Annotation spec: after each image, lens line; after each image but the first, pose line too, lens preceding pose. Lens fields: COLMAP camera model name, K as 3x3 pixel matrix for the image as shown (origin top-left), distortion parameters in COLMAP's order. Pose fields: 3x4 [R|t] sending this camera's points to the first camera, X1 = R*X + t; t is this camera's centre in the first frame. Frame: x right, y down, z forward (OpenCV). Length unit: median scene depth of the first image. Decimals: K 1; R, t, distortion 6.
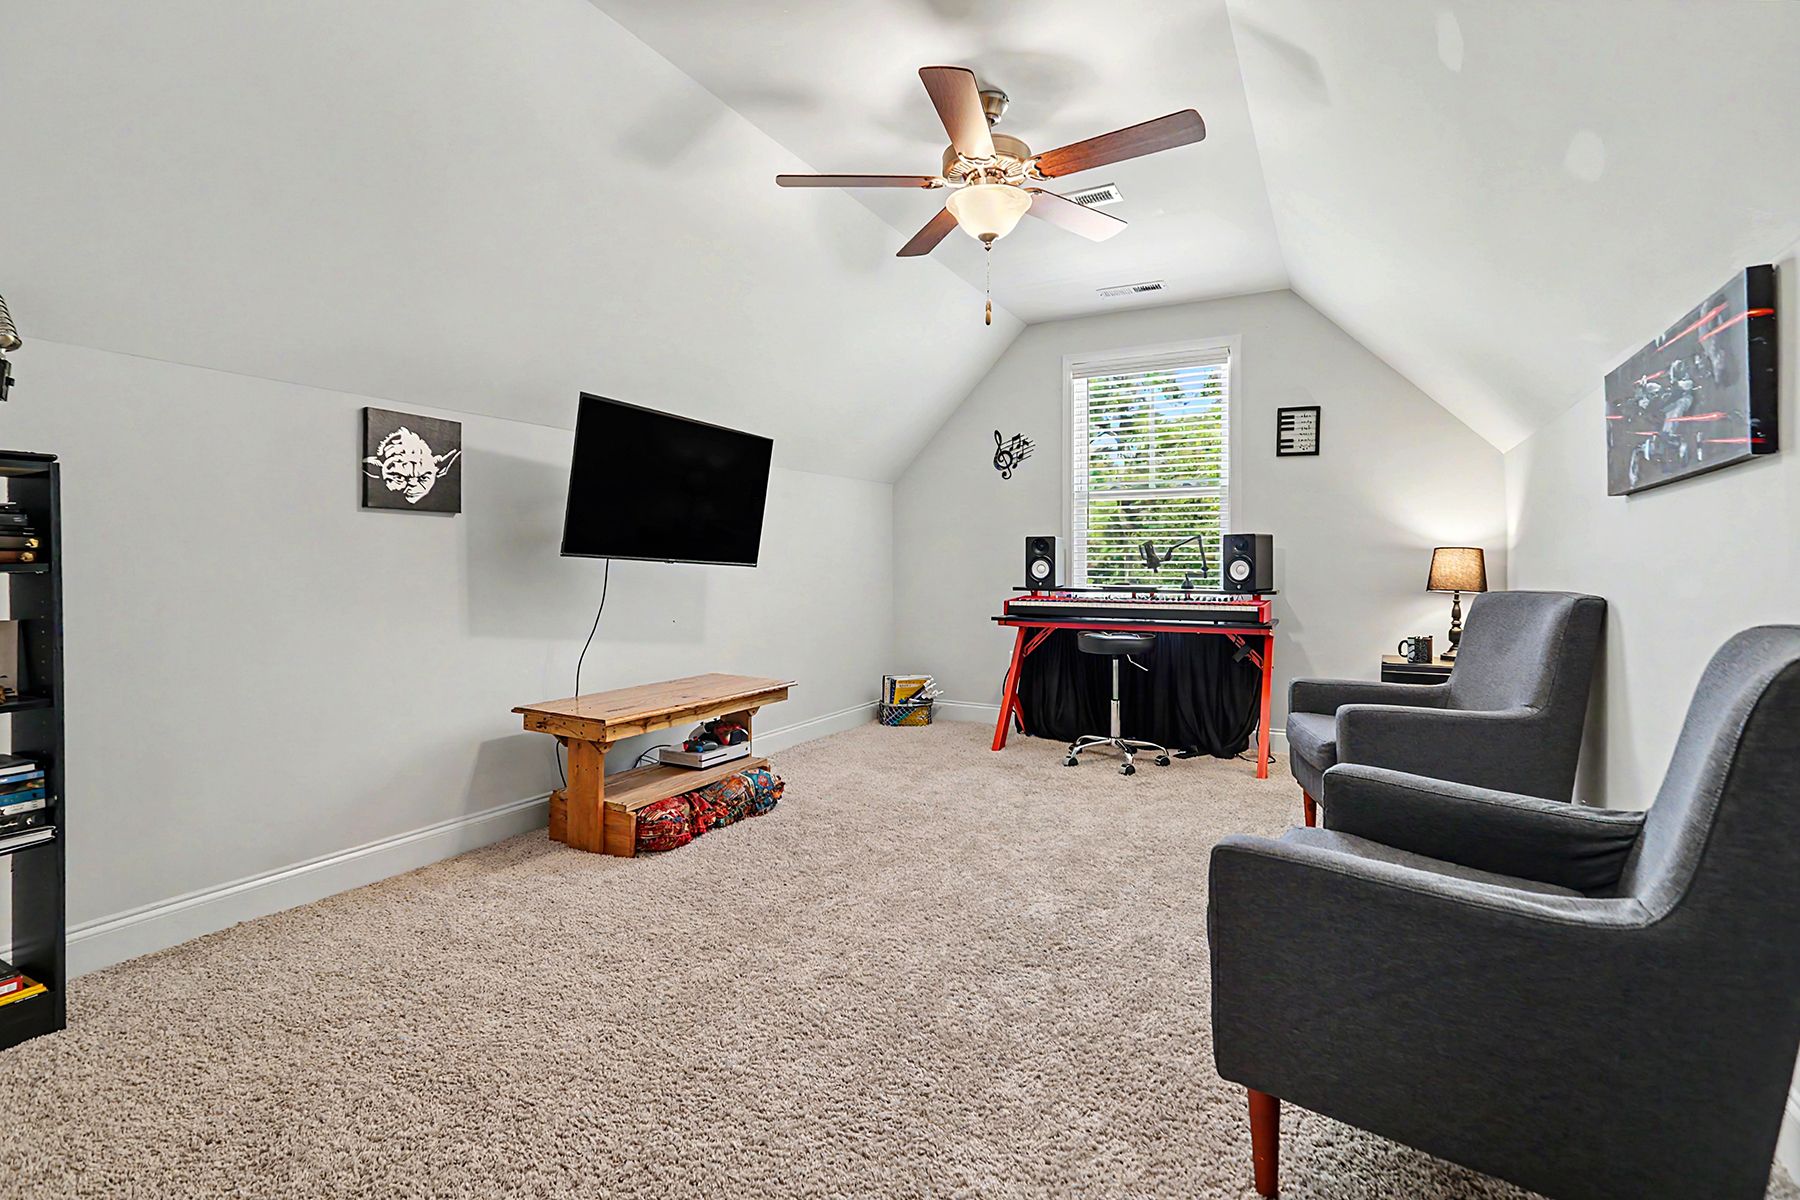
lens RADIAL K [[829.2, 0, 897.3], [0, 829.2, 556.5], [0, 0, 1]] dist [-0.000976, 0.000064]
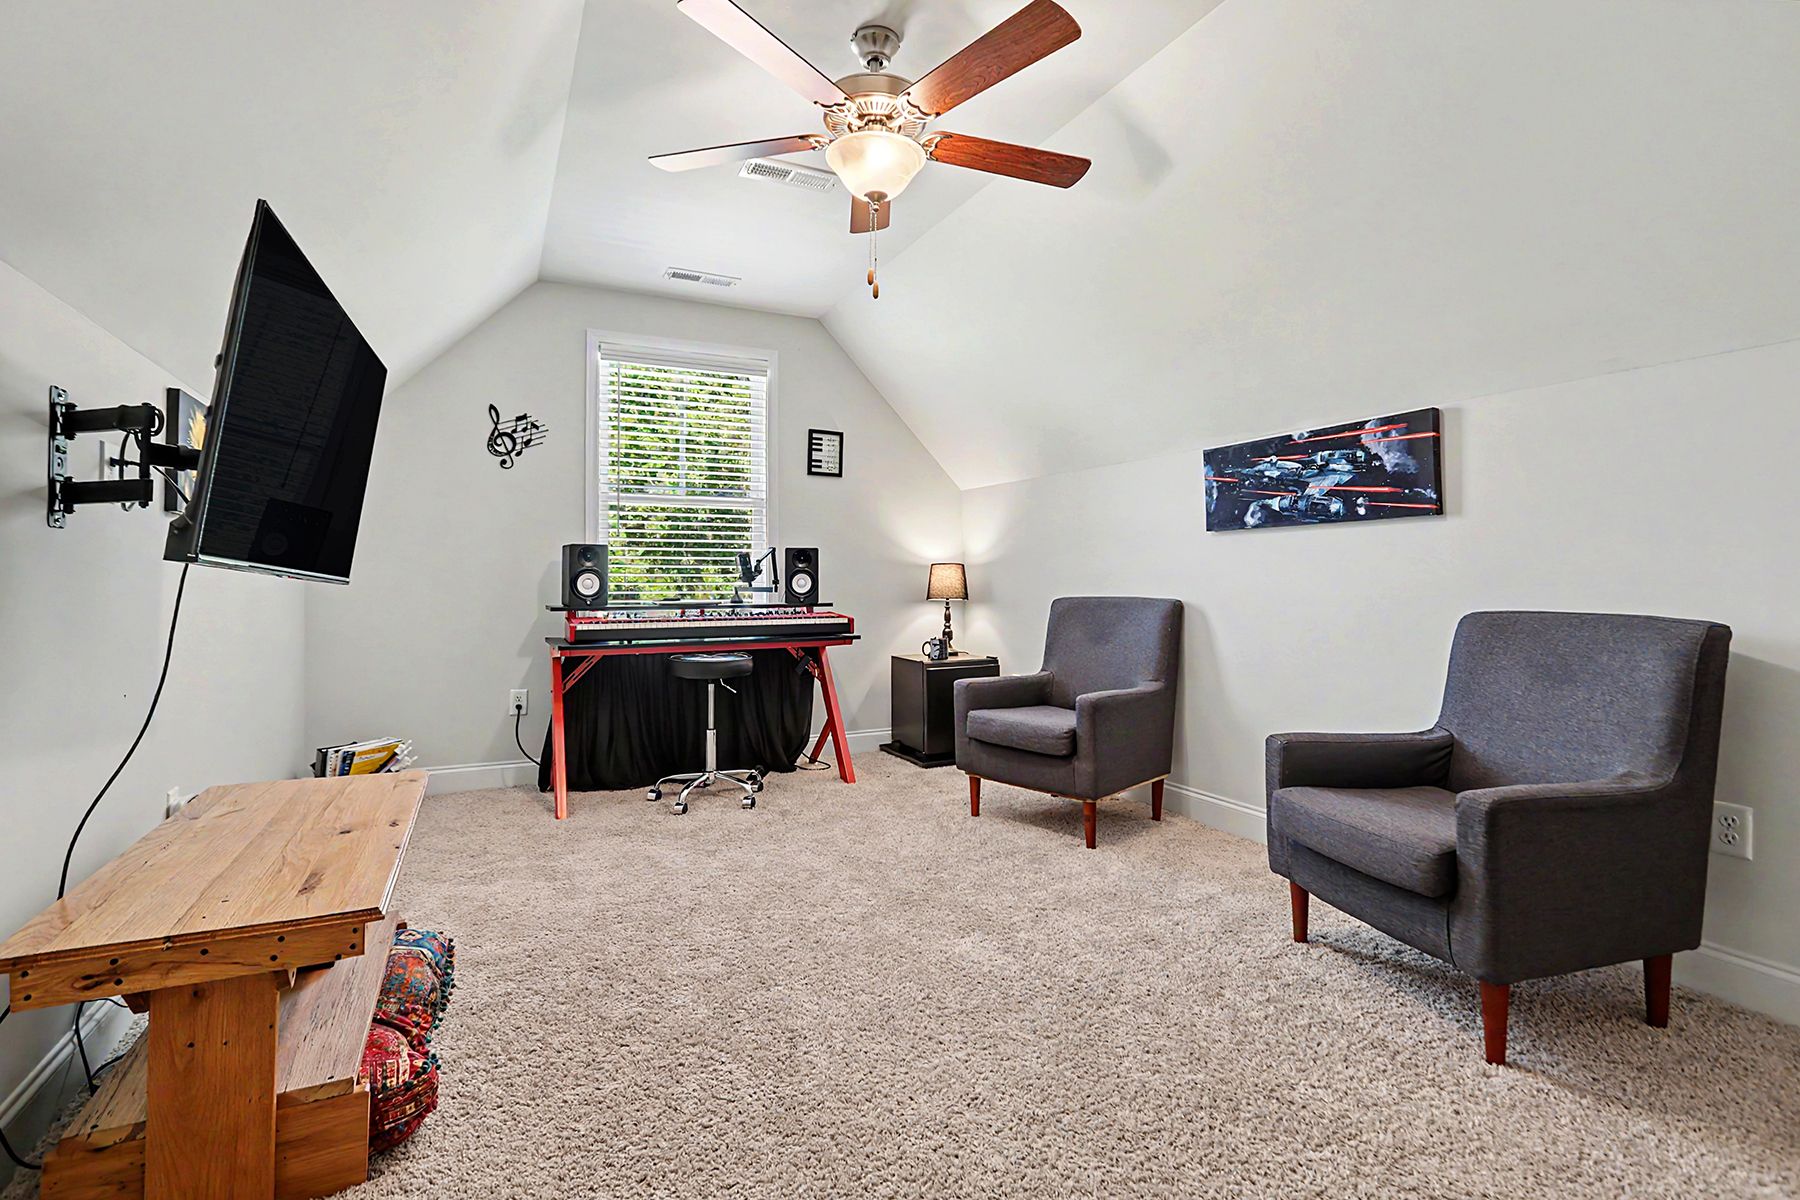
lens RADIAL K [[872.2, 0, 898.0], [0, 872.2, 550.7], [0, 0, 1]] dist [-0.004609, 0.001152]
pose [[0.588825, 0.022998, 0.807933, -0.369098], [-0.004294, 0.999670, -0.025326, 0.002738], [-0.808249, 0.011443, 0.588730, 0.265801]]
